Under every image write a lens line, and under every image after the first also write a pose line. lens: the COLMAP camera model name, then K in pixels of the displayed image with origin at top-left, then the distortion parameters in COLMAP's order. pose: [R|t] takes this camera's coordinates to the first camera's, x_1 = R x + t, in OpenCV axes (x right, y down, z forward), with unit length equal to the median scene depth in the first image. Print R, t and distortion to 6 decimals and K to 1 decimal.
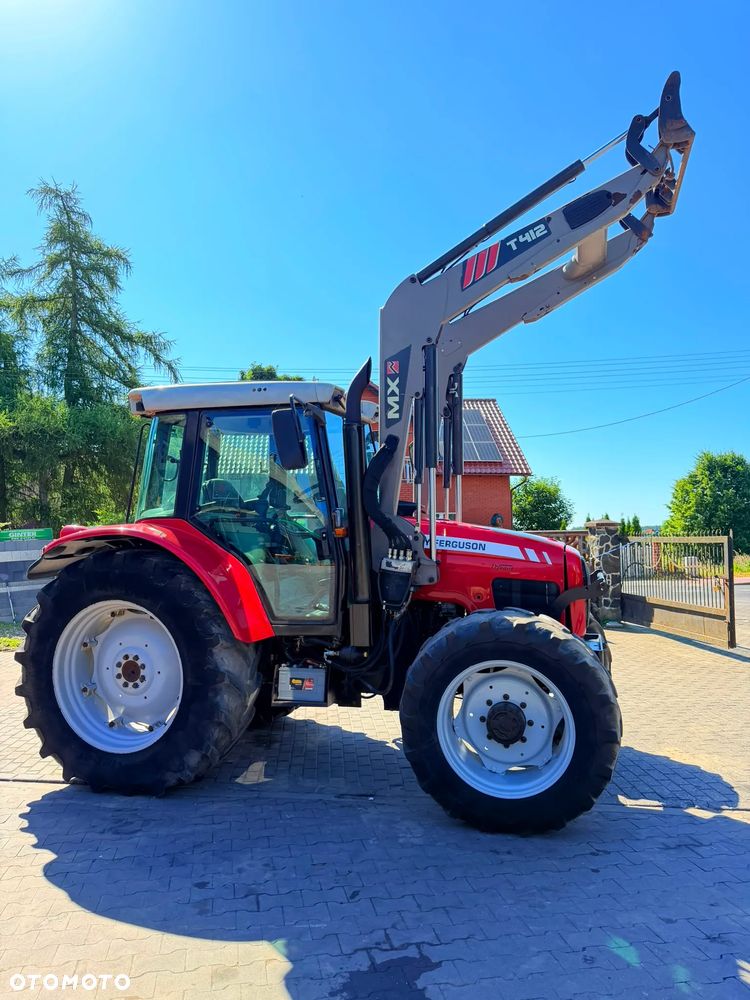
lens RADIAL K [[703.1, 0, 373.3], [0, 703.1, 493.4], [0, 0, 1]] dist [0.081827, -0.101034]
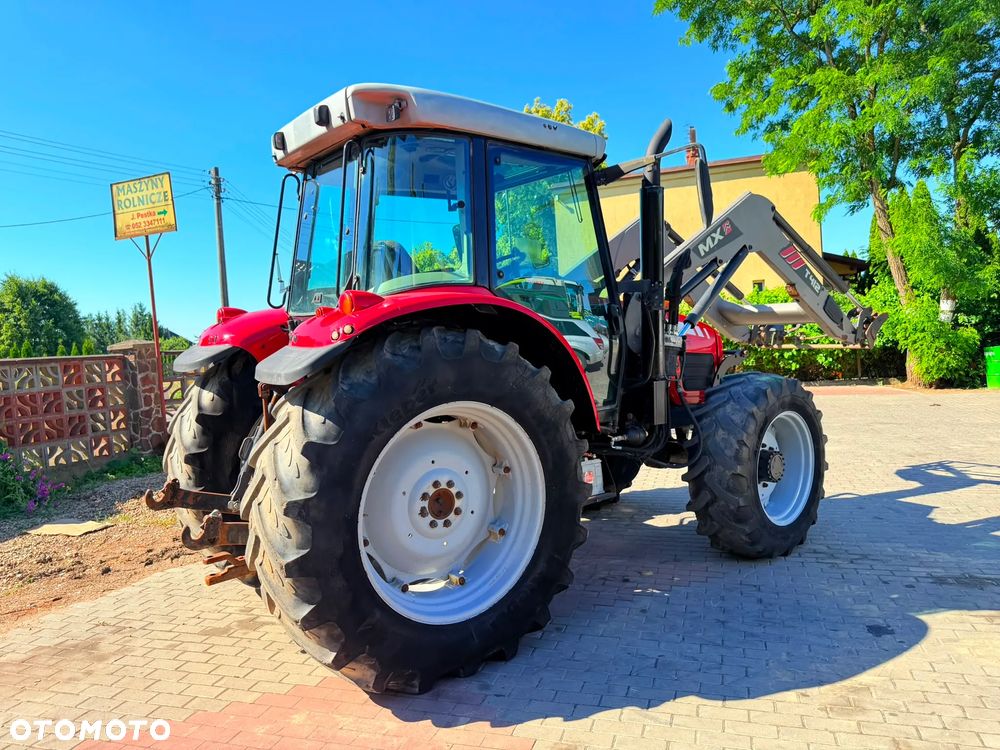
lens RADIAL K [[705.4, 0, 494.3], [0, 705.4, 374.8], [0, 0, 1]] dist [0.065618, -0.099950]
pose [[0.607151, -0.055181, 0.792668, -0.879992], [-0.006478, 0.997209, 0.074382, 0.075045], [-0.794560, -0.050297, 0.605098, 0.569792]]
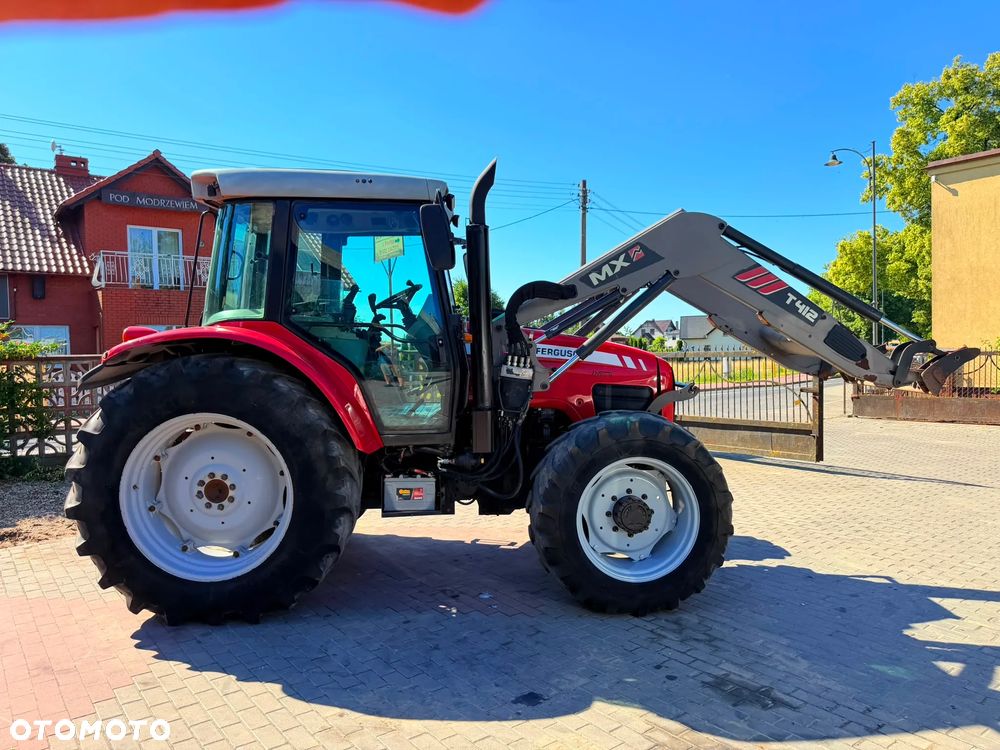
lens RADIAL K [[703.1, 0, 496.7], [0, 703.1, 376.8], [0, 0, 1]] dist [0.081827, -0.101034]
pose [[0.947788, -0.006344, 0.318838, -0.302559], [-0.024406, 0.995427, 0.092355, 0.015995], [-0.317965, -0.095315, 0.943299, 0.060858]]
